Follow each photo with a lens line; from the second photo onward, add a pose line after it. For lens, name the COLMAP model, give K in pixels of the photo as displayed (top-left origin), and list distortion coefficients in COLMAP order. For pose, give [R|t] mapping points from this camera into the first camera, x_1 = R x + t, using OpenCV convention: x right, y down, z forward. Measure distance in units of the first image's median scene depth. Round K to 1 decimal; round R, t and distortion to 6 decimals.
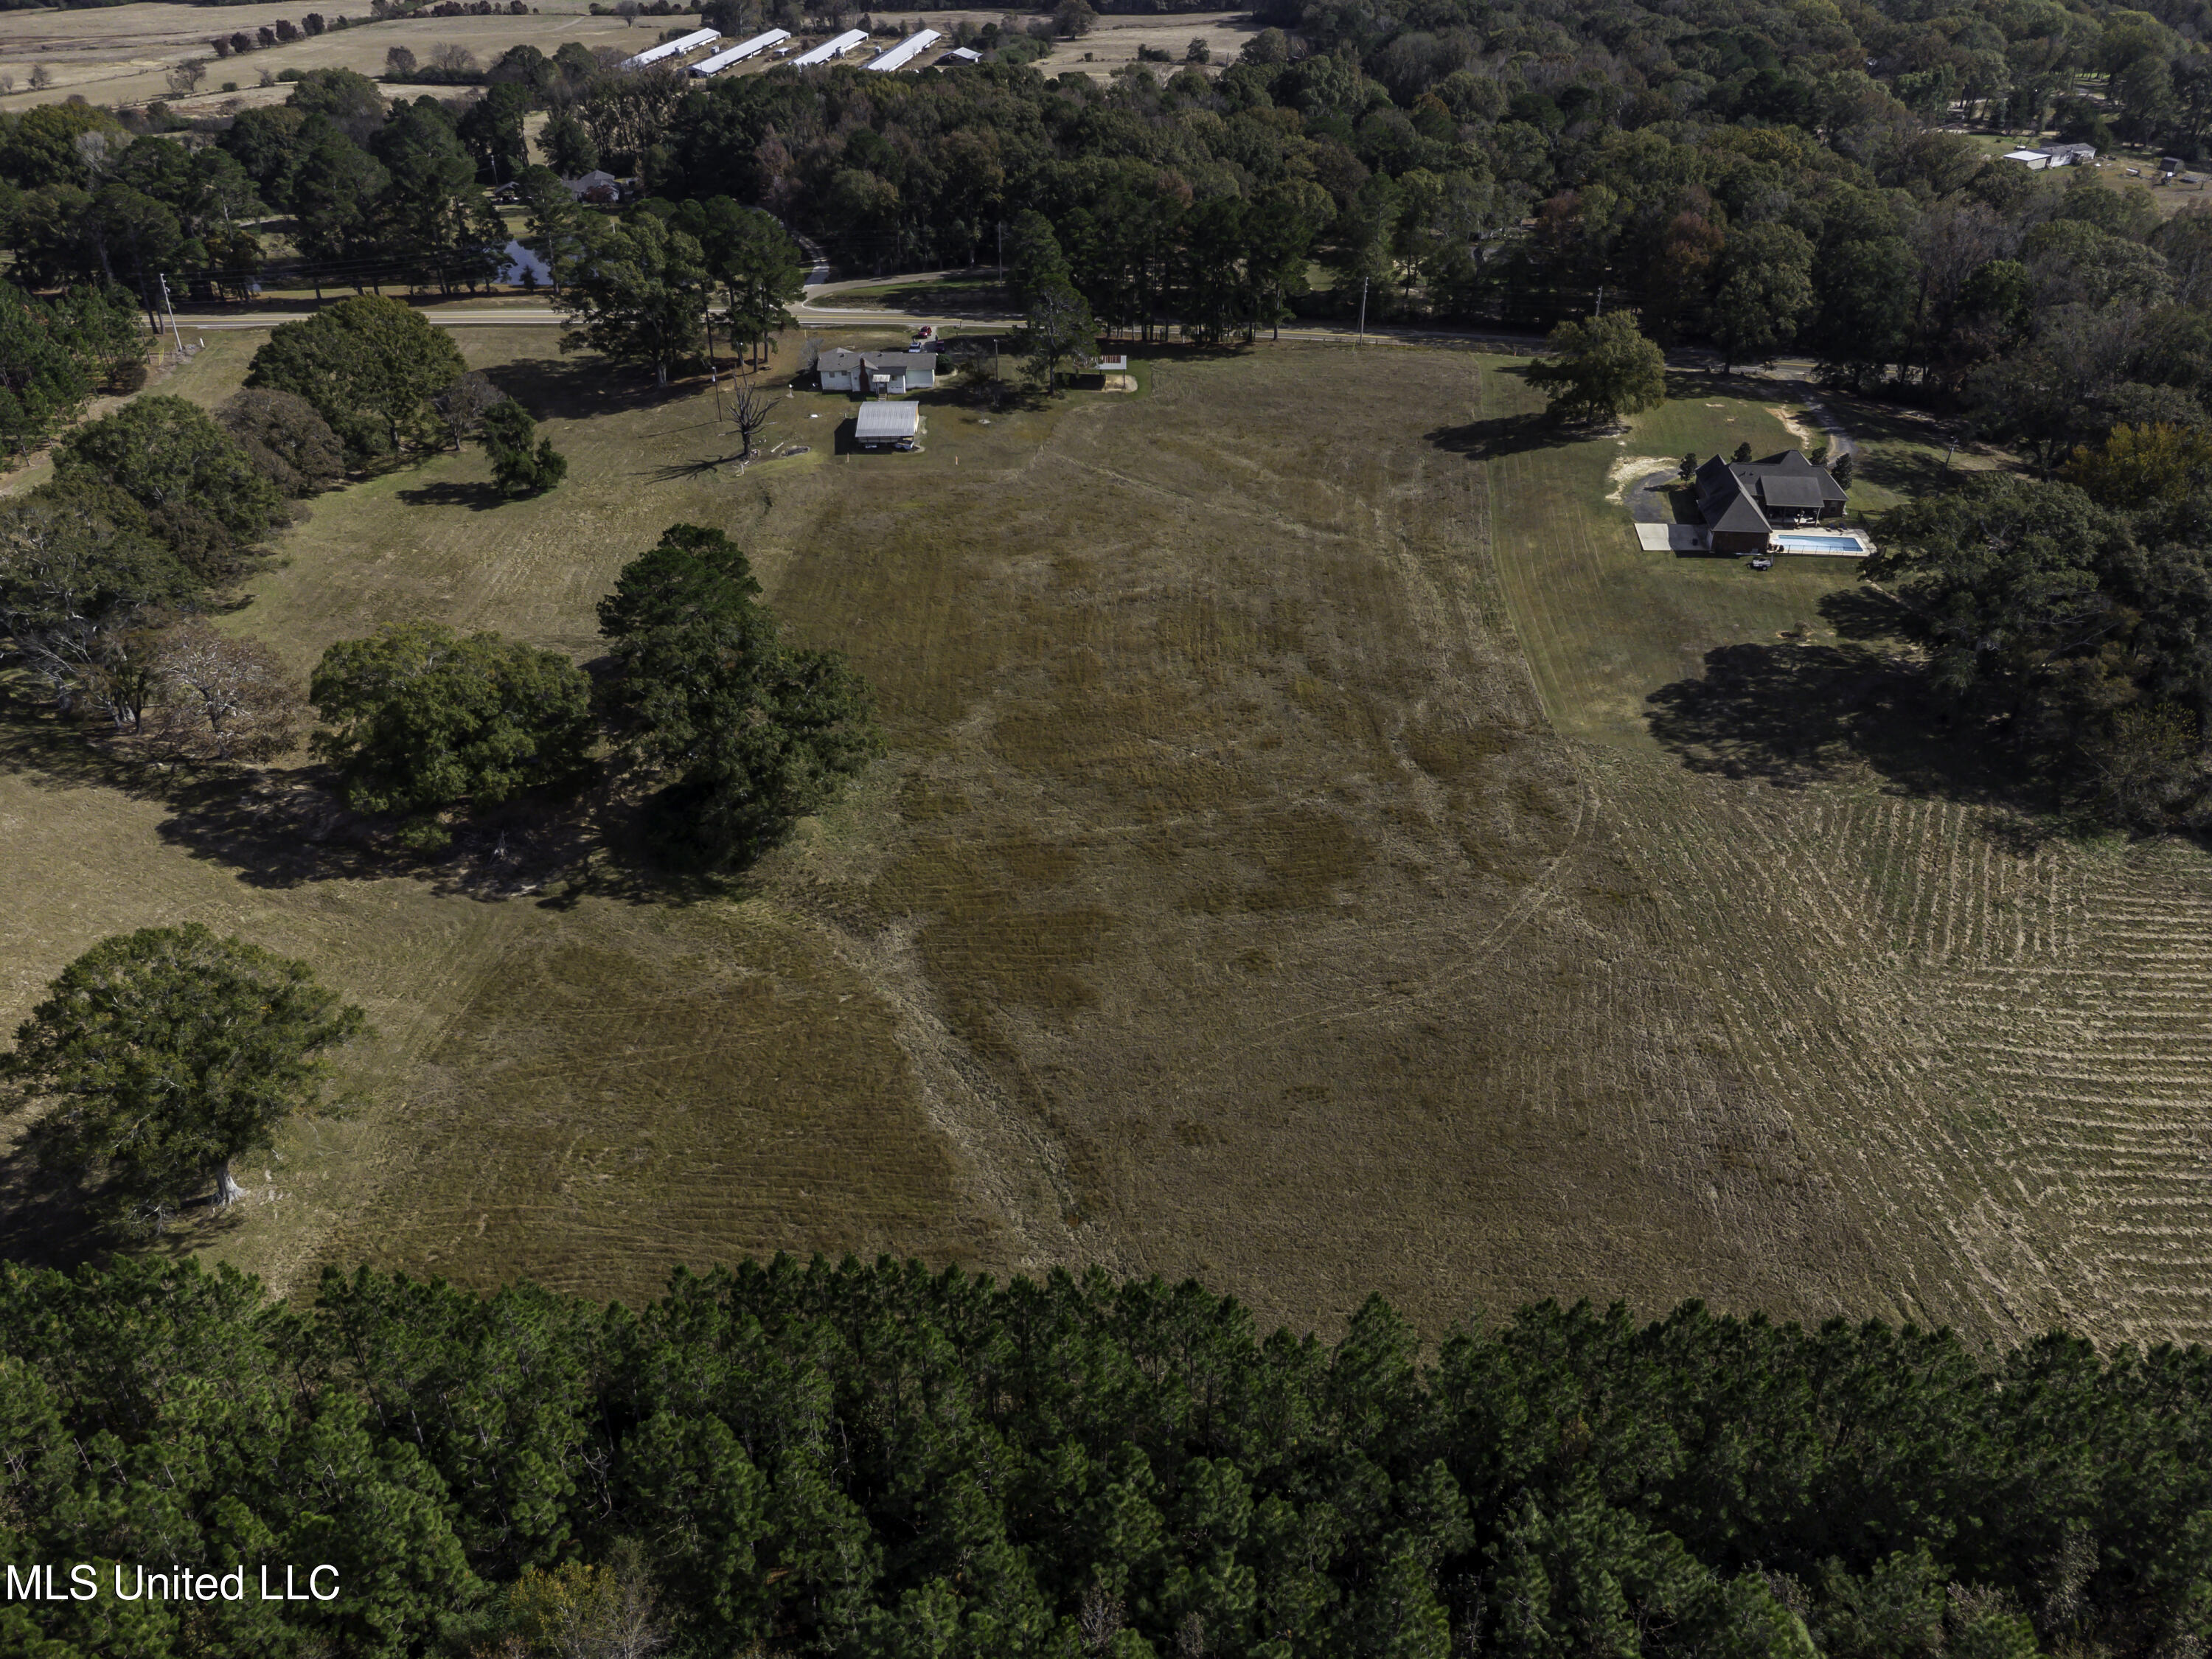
lens RADIAL K [[1663.2, 0, 1112.6], [0, 1663.2, 823.6], [0, 0, 1]] dist [-0.003506, 0.032510]
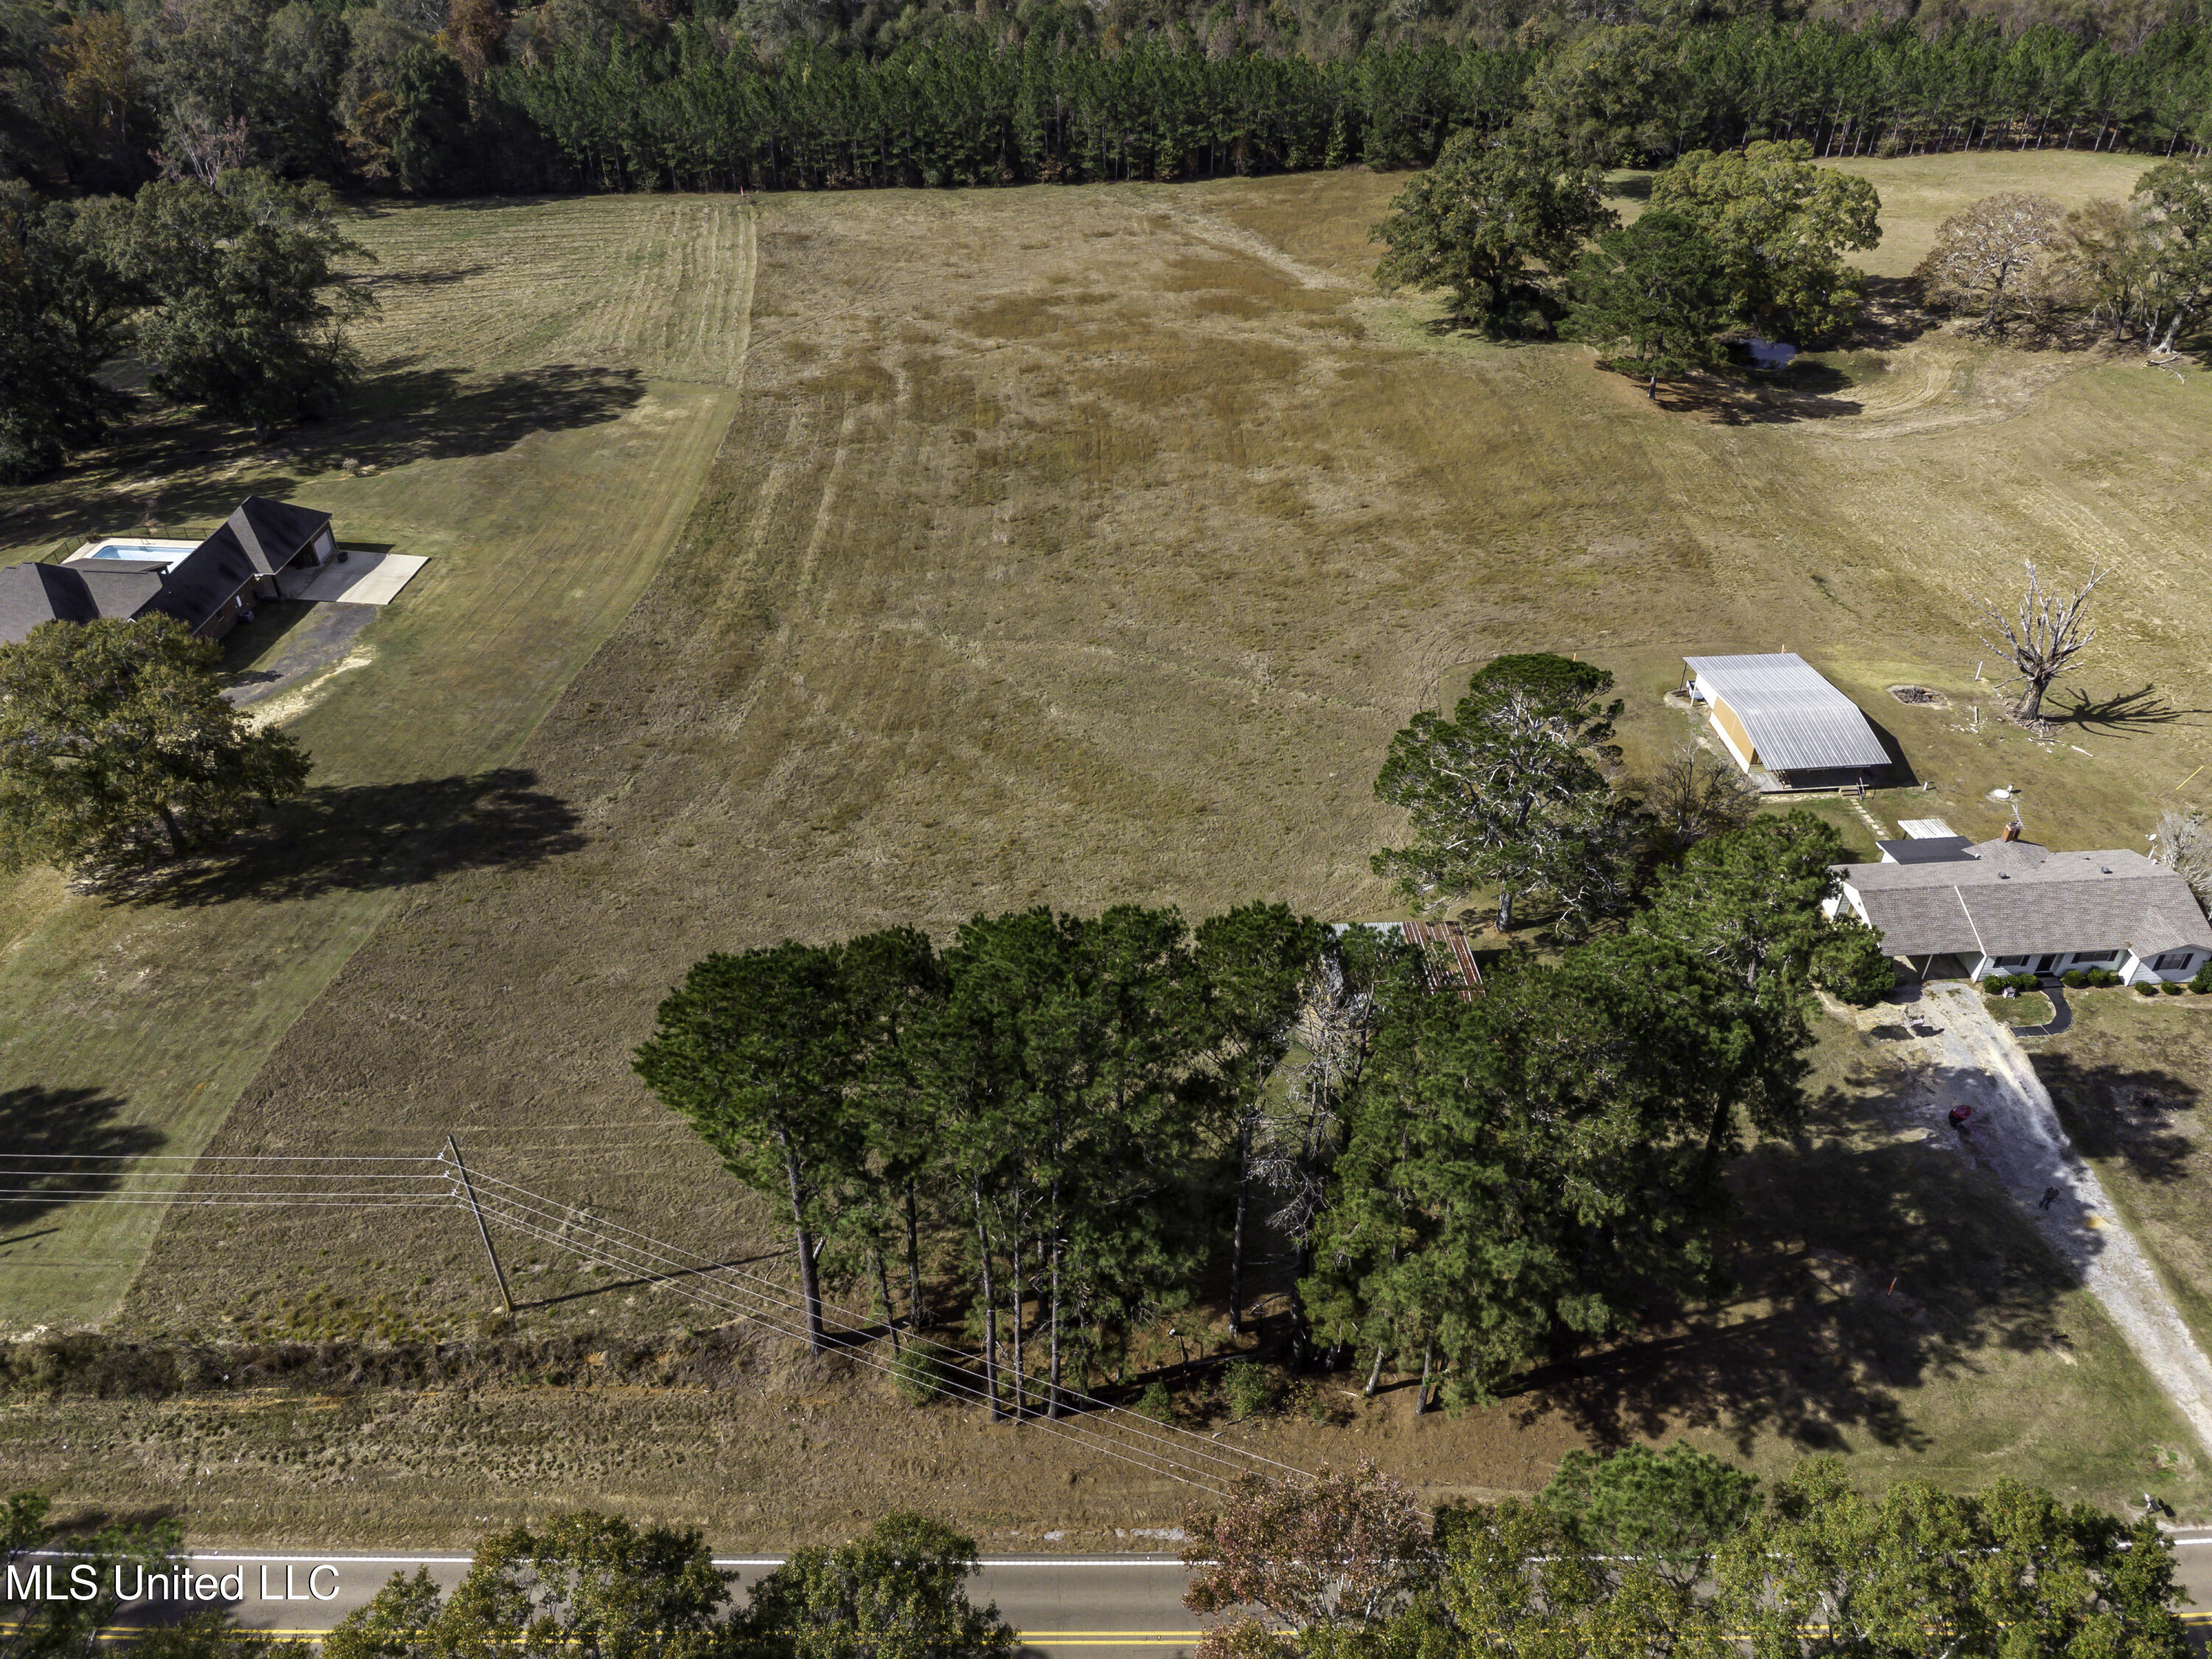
lens RADIAL K [[1663.2, 0, 1107.5], [0, 1663.2, 816.9], [0, 0, 1]] dist [-0.003506, 0.032510]
pose [[-0.998734, 0.032810, -0.038117, 0.080554], [-0.023432, 0.367060, 0.929902, -0.756692], [0.044501, 0.929618, -0.365827, 1.367966]]
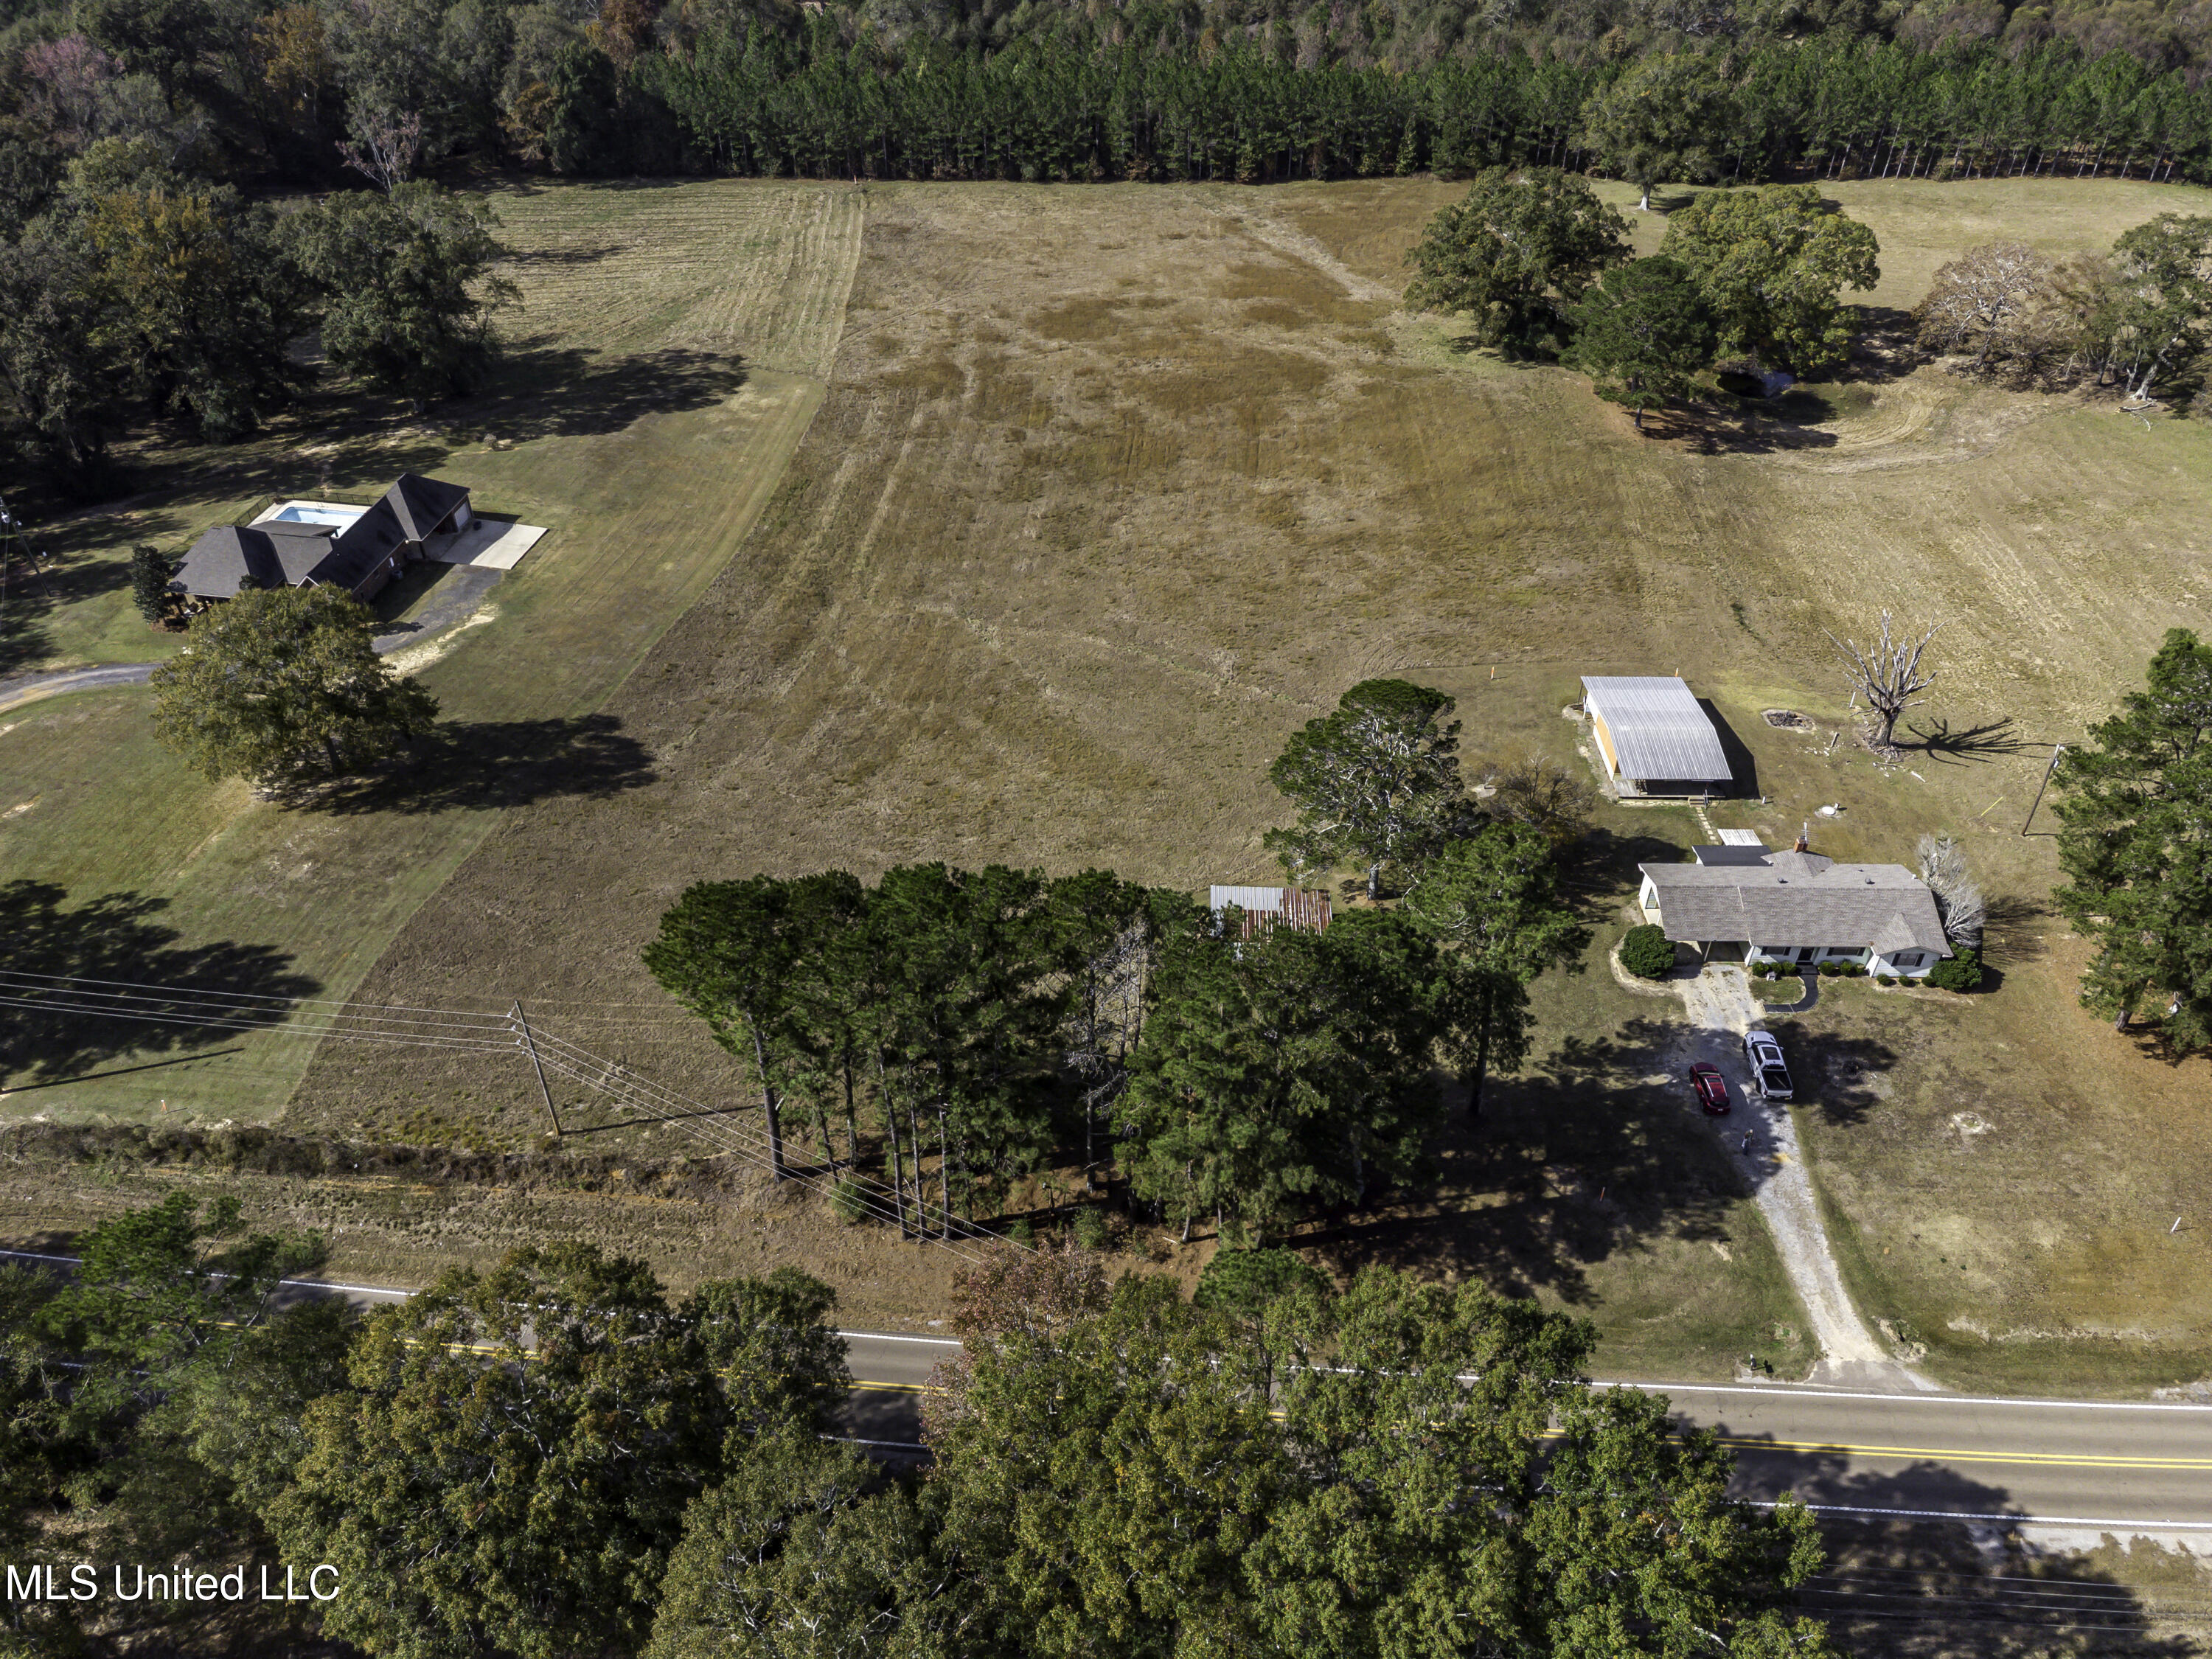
lens RADIAL K [[1663.2, 0, 1109.1], [0, 1663.2, 817.1], [0, 0, 1]] dist [-0.003506, 0.032510]
pose [[-0.999031, -0.025428, 0.035912, 0.024559], [0.025450, 0.331862, 0.942985, -0.862841], [-0.035896, 0.942985, -0.330893, 1.397098]]
